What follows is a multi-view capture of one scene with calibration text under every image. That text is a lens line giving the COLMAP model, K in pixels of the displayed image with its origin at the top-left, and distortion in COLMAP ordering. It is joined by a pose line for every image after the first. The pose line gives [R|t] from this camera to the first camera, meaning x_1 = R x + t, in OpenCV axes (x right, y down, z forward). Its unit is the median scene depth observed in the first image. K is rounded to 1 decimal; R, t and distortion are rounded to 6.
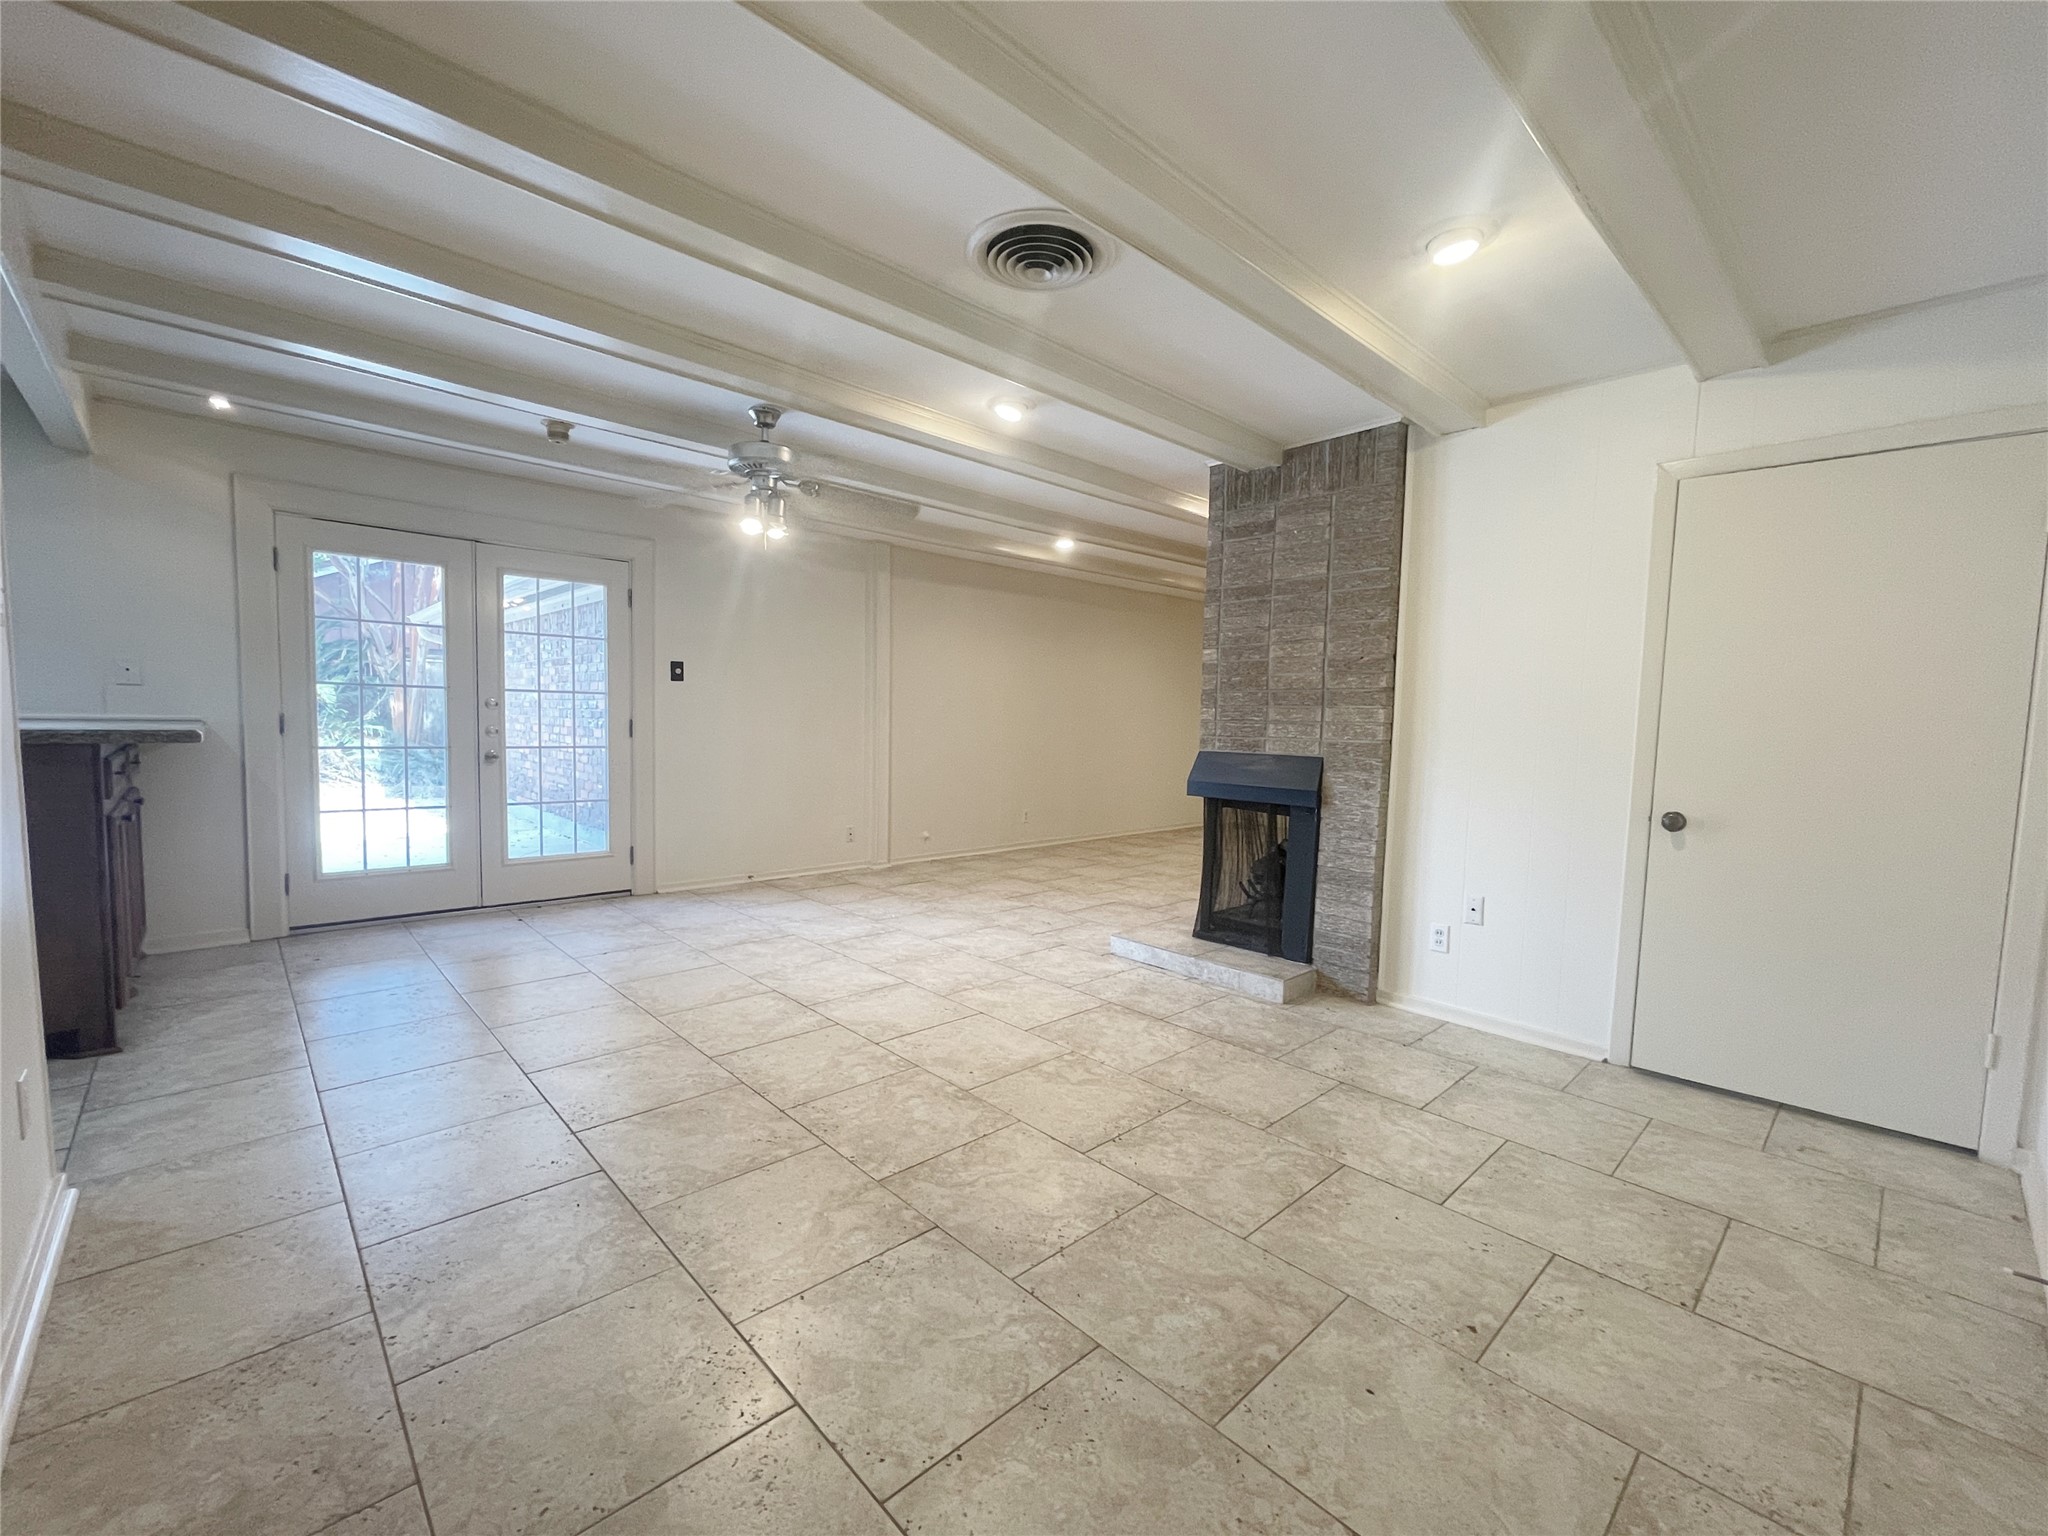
lens RADIAL K [[866.5, 0, 1002.5], [0, 866.5, 768.6], [0, 0, 1]] dist [0.000779, 0.000022]
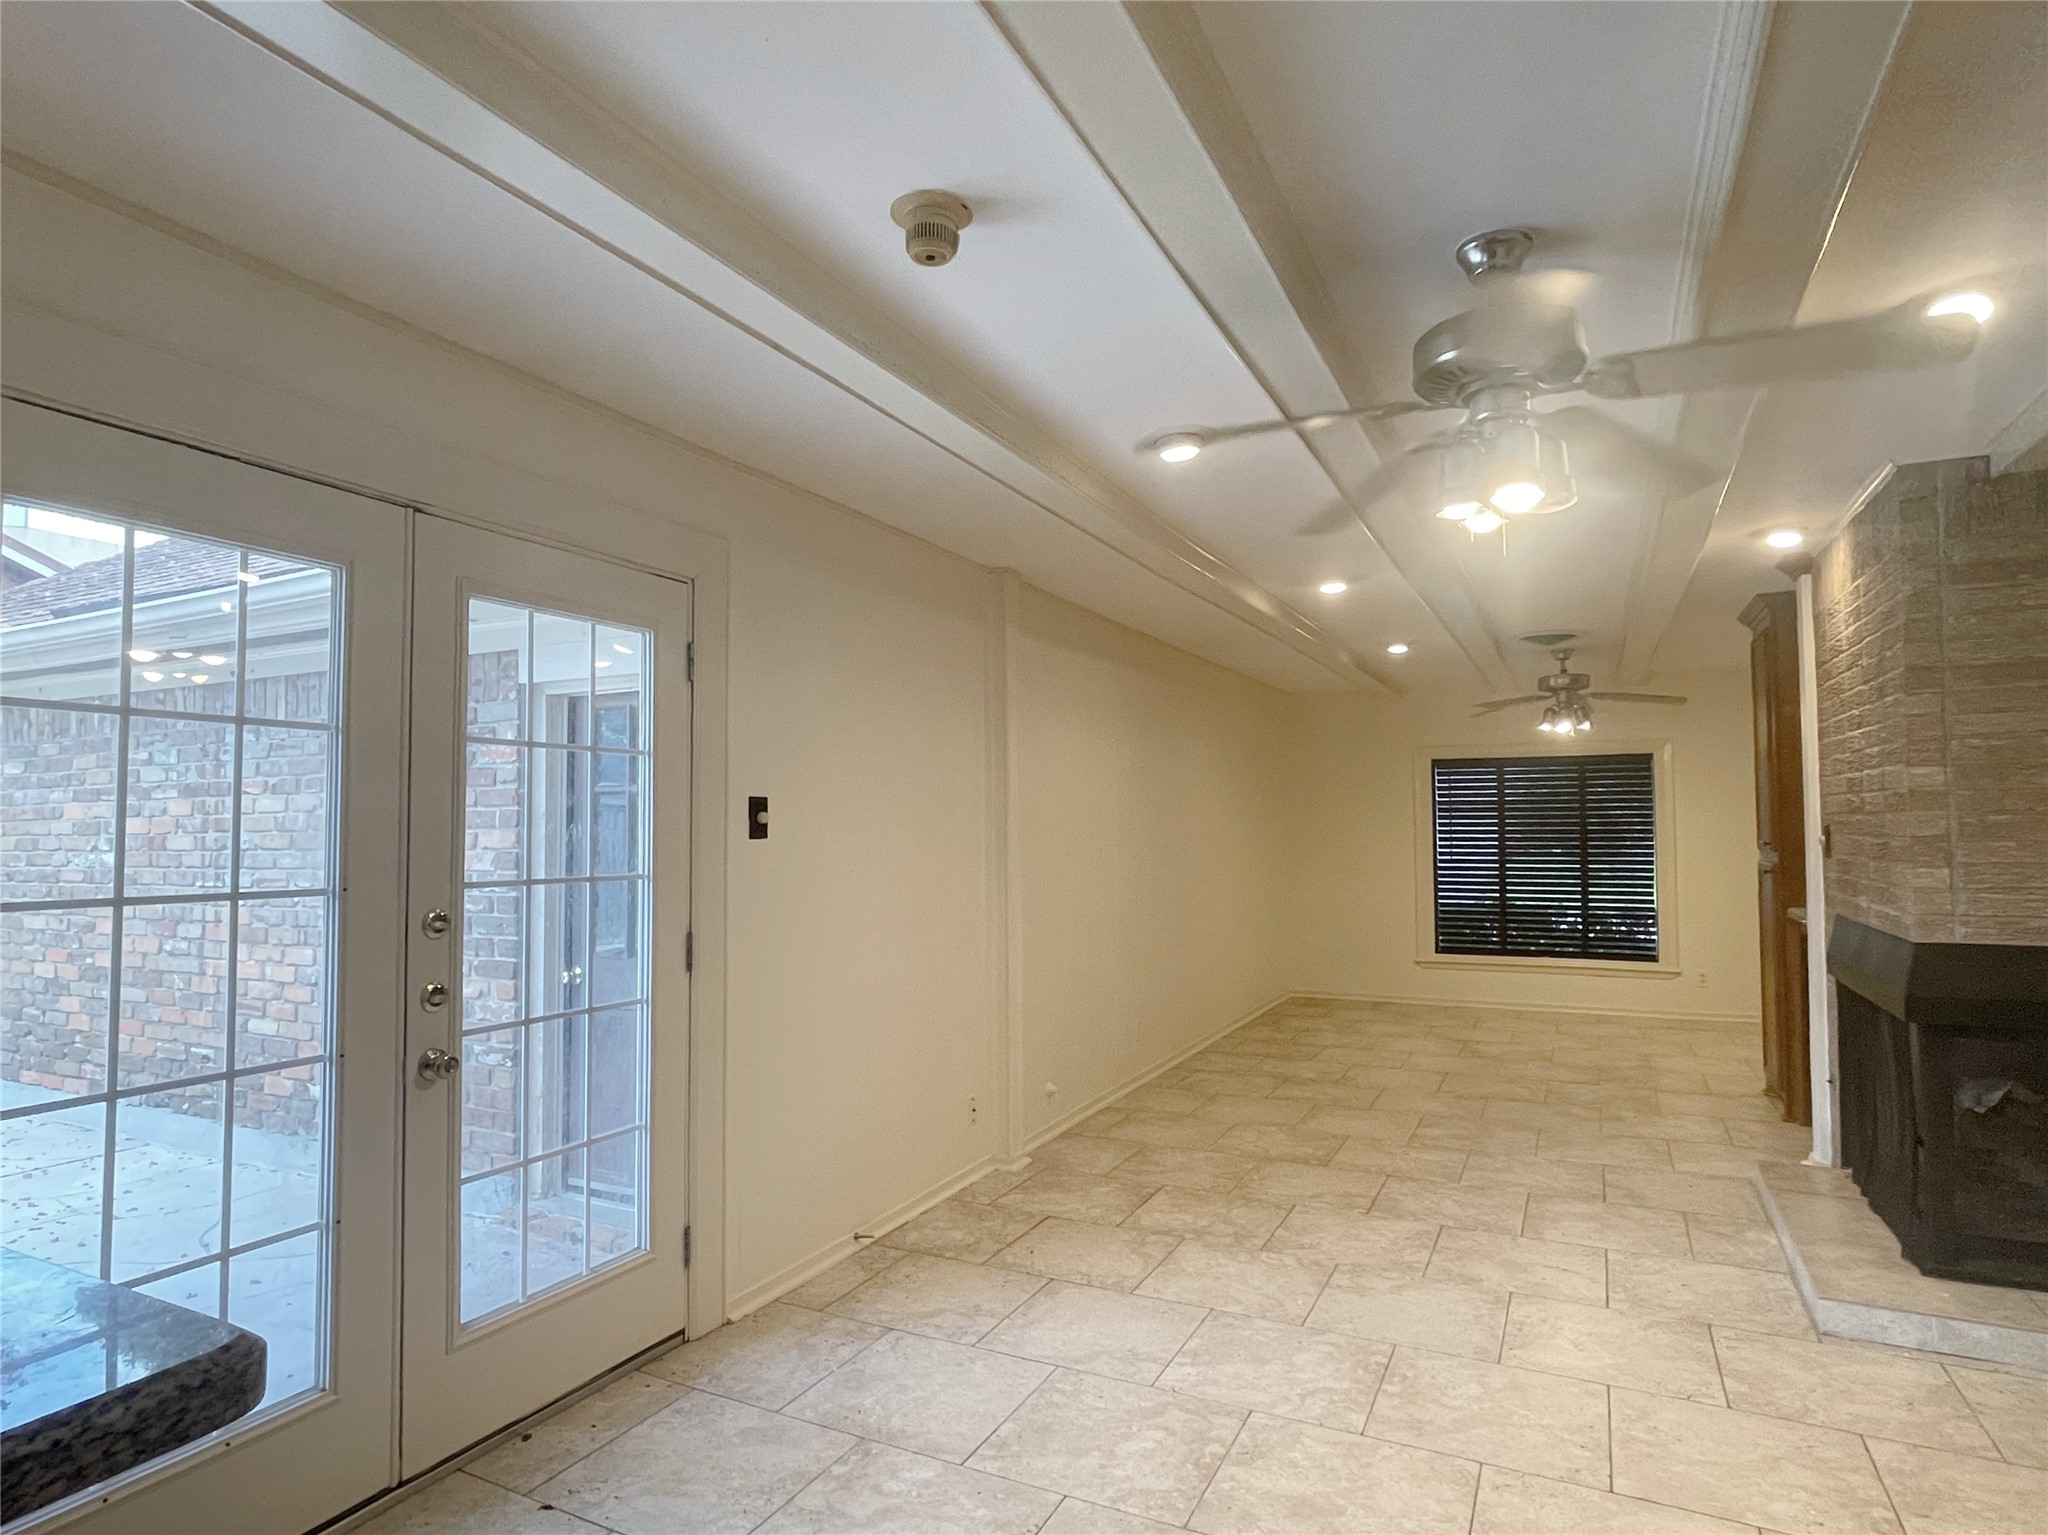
lens RADIAL K [[1147.3, 0, 1024.0], [0, 1147.3, 767.5], [0, 0, 1]] dist [-0.005388, 0.000897]
pose [[0.937755, -0.012905, 0.347057, -0.534643], [0.051997, 0.993263, -0.103564, -0.079824], [-0.343382, 0.115163, 0.932108, 0.438367]]
